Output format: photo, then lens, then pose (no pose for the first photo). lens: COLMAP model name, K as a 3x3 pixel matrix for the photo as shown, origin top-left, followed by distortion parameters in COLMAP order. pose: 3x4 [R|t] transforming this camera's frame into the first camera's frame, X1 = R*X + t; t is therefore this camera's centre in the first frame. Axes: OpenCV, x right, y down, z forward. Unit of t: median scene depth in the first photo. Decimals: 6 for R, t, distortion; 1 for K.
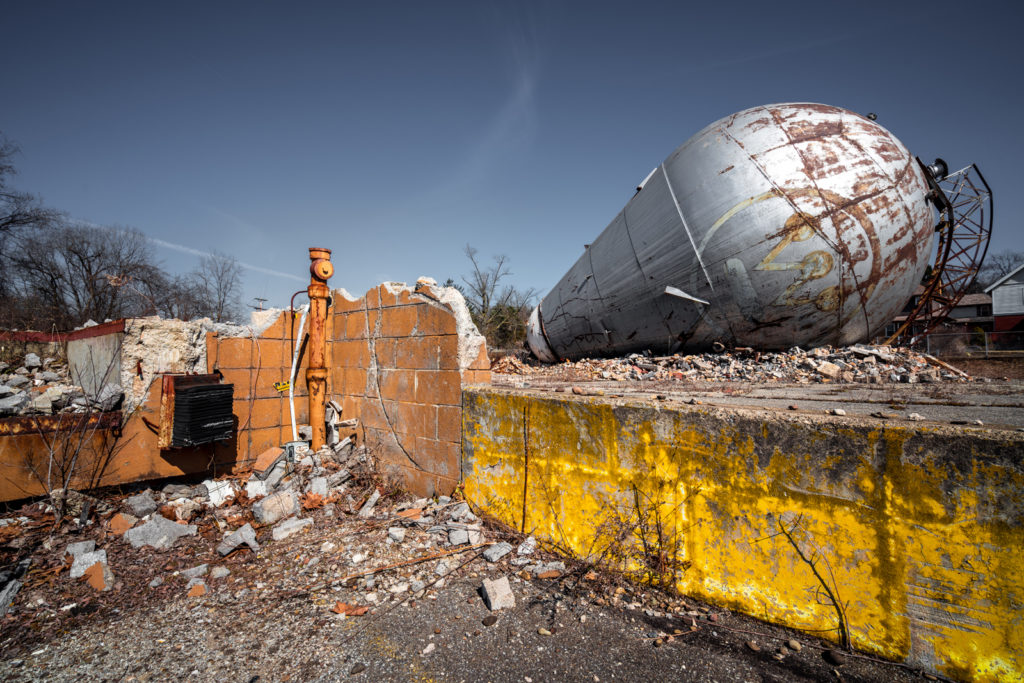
lens RADIAL K [[471.2, 0, 512.0], [0, 471.2, 341.5], [0, 0, 1]] dist [-0.002537, 0.000646]
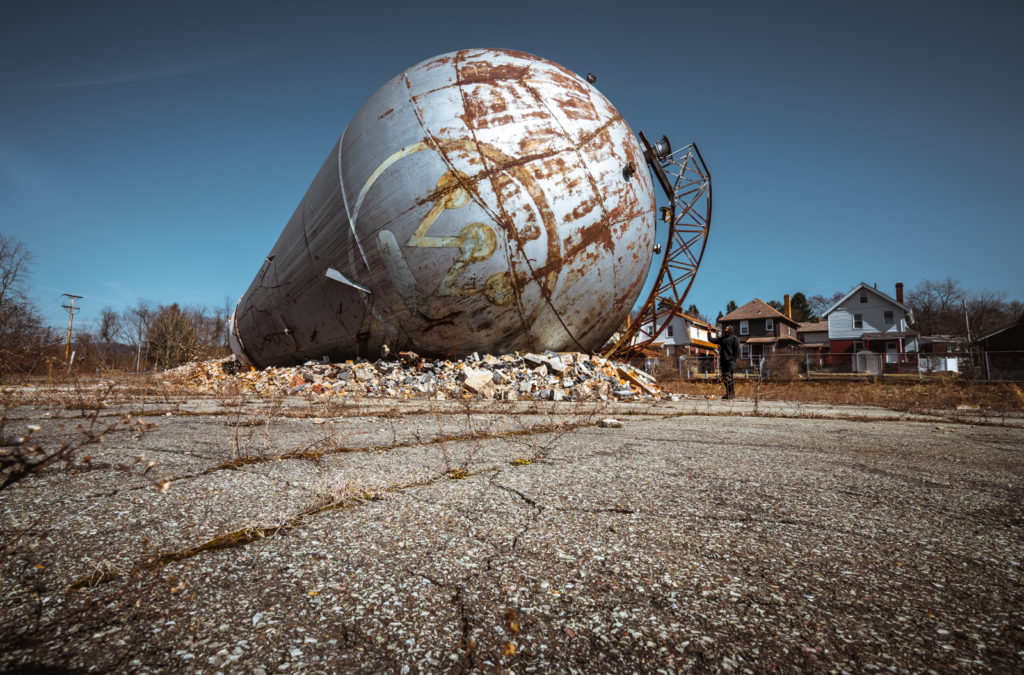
lens RADIAL K [[501.8, 0, 512.0], [0, 501.8, 337.5], [0, 0, 1]] dist [-0.016066, 0.000140]
pose [[0.982379, 0.031330, 0.184257, 0.554652], [-0.023475, 0.998726, -0.044661, 0.023781], [-0.185422, 0.039548, 0.981863, 0.208912]]
